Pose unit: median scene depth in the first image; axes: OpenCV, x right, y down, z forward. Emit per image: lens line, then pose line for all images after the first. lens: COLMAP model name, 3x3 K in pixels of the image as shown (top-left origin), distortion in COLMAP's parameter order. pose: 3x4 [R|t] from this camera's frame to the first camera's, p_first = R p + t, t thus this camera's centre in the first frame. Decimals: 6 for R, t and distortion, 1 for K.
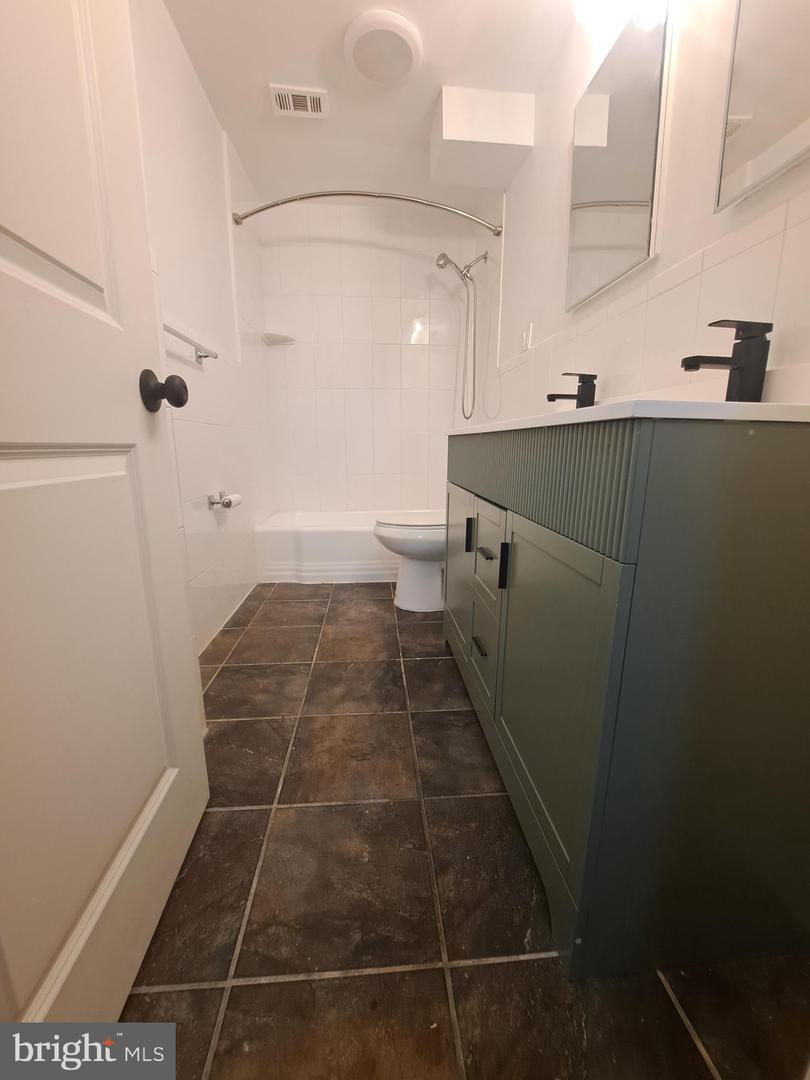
lens RADIAL K [[424.9, 0, 408.6], [0, 424.9, 535.1], [0, 0, 1]] dist [-0.017007, -0.000982]
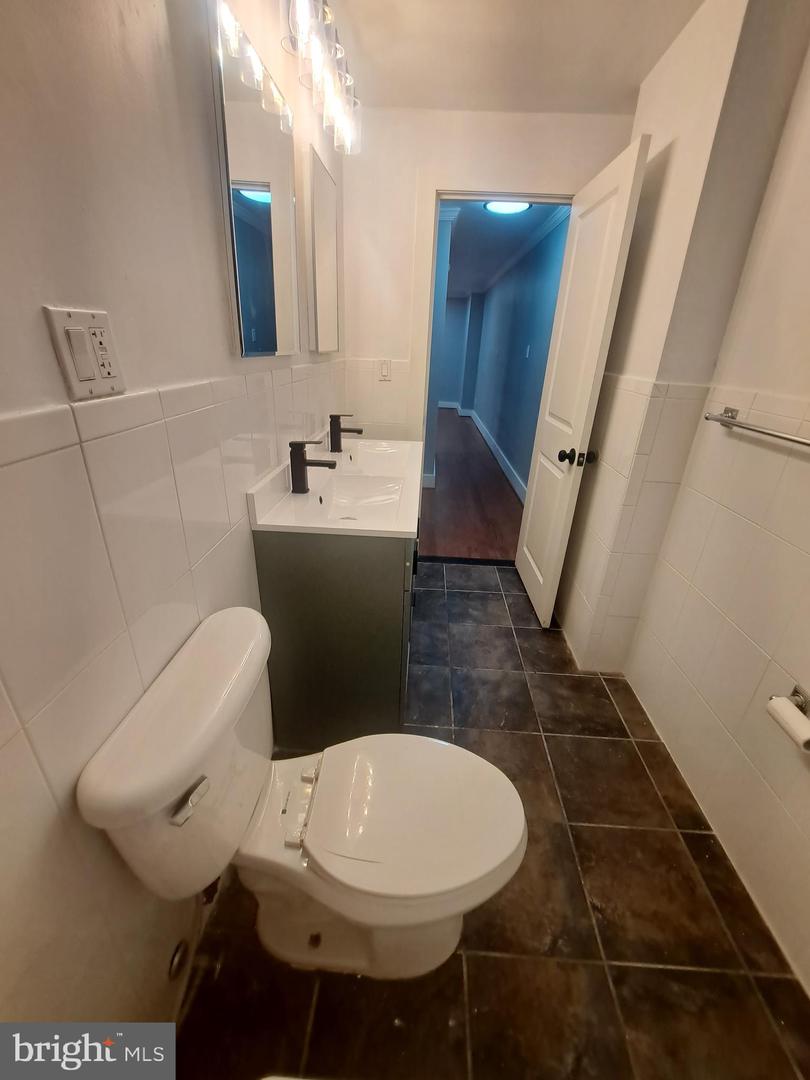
lens RADIAL K [[424.9, 0, 406.7], [0, 424.9, 535.6], [0, 0, 1]] dist [-0.017007, -0.000982]
pose [[-0.989343, -0.091971, 0.112876, 0.022201], [-0.007551, 0.806609, 0.591037, -0.707169], [-0.145405, 0.583886, -0.798708, 1.677542]]
